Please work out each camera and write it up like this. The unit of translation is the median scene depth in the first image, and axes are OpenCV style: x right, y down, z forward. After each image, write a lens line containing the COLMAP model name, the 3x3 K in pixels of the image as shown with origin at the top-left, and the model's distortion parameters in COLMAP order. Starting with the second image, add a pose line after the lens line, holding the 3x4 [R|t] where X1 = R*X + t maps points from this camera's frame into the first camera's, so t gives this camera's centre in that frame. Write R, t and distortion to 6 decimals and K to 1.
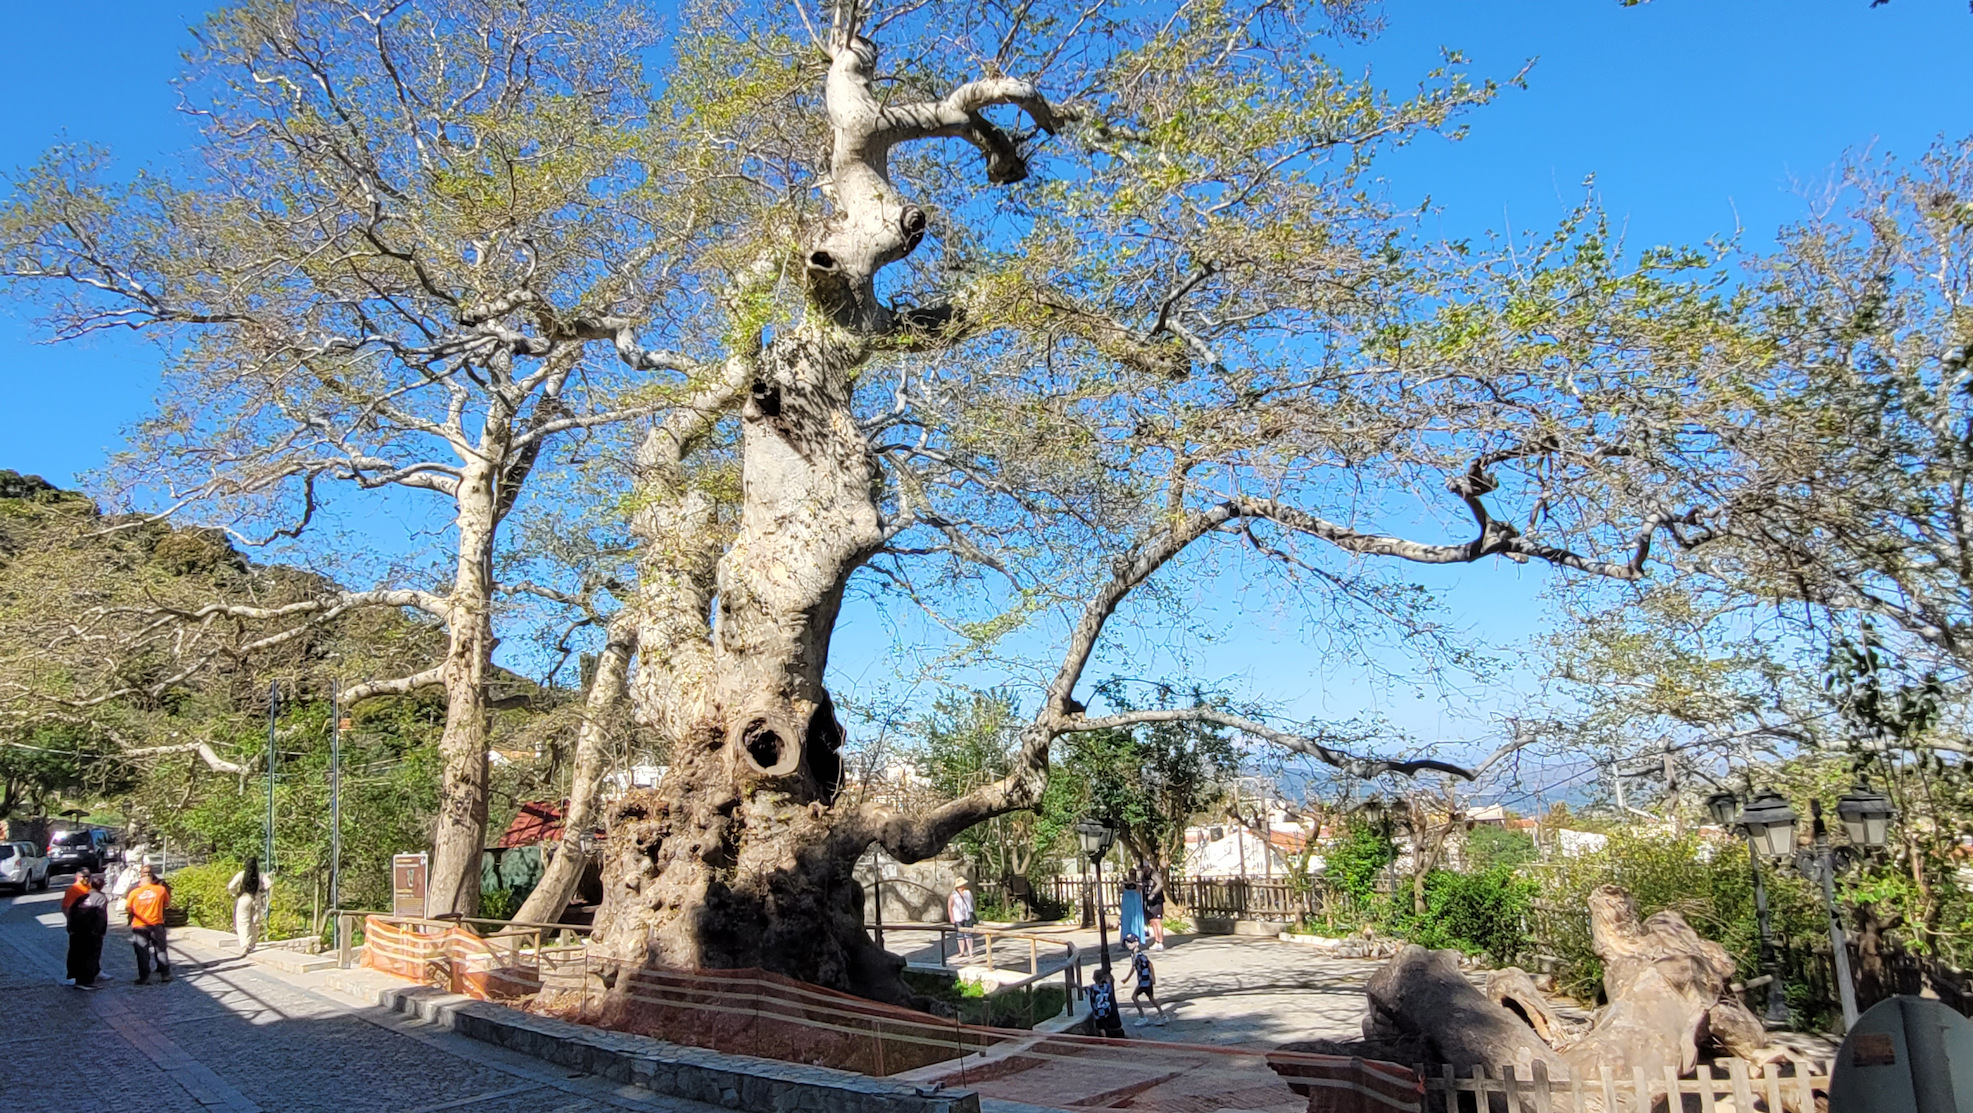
lens RADIAL K [[1362.1, 0, 986.1], [0, 1362.1, 552.6], [0, 0, 1]] dist [0.021886, 0.001454]
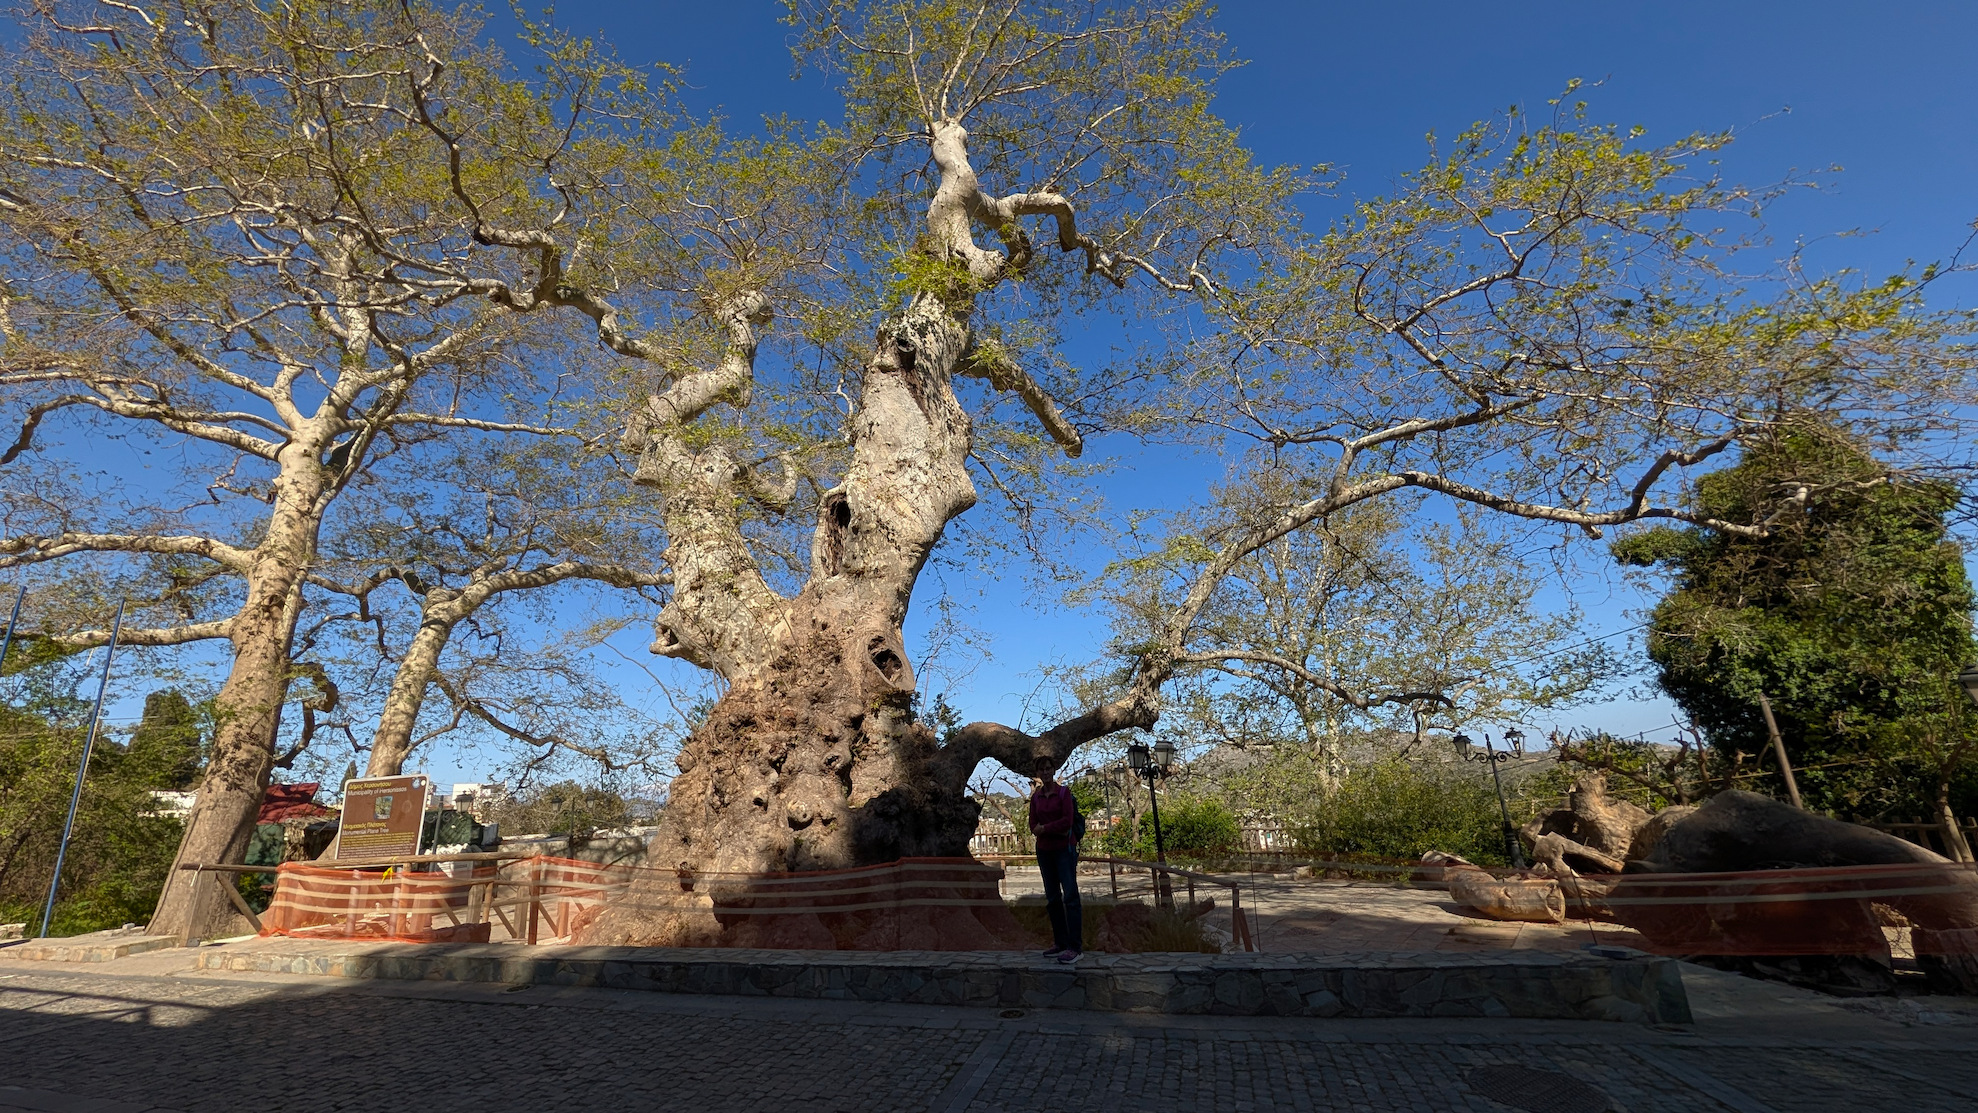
lens RADIAL K [[752.1, 0, 990.5], [0, 752.1, 561.8], [0, 0, 1]] dist [0.003706, 0.000204]
pose [[0.838244, 0.157273, 0.522123, -0.395620], [-0.078804, 0.982392, -0.169398, 0.152632], [-0.539572, 0.100851, 0.835878, 0.461888]]
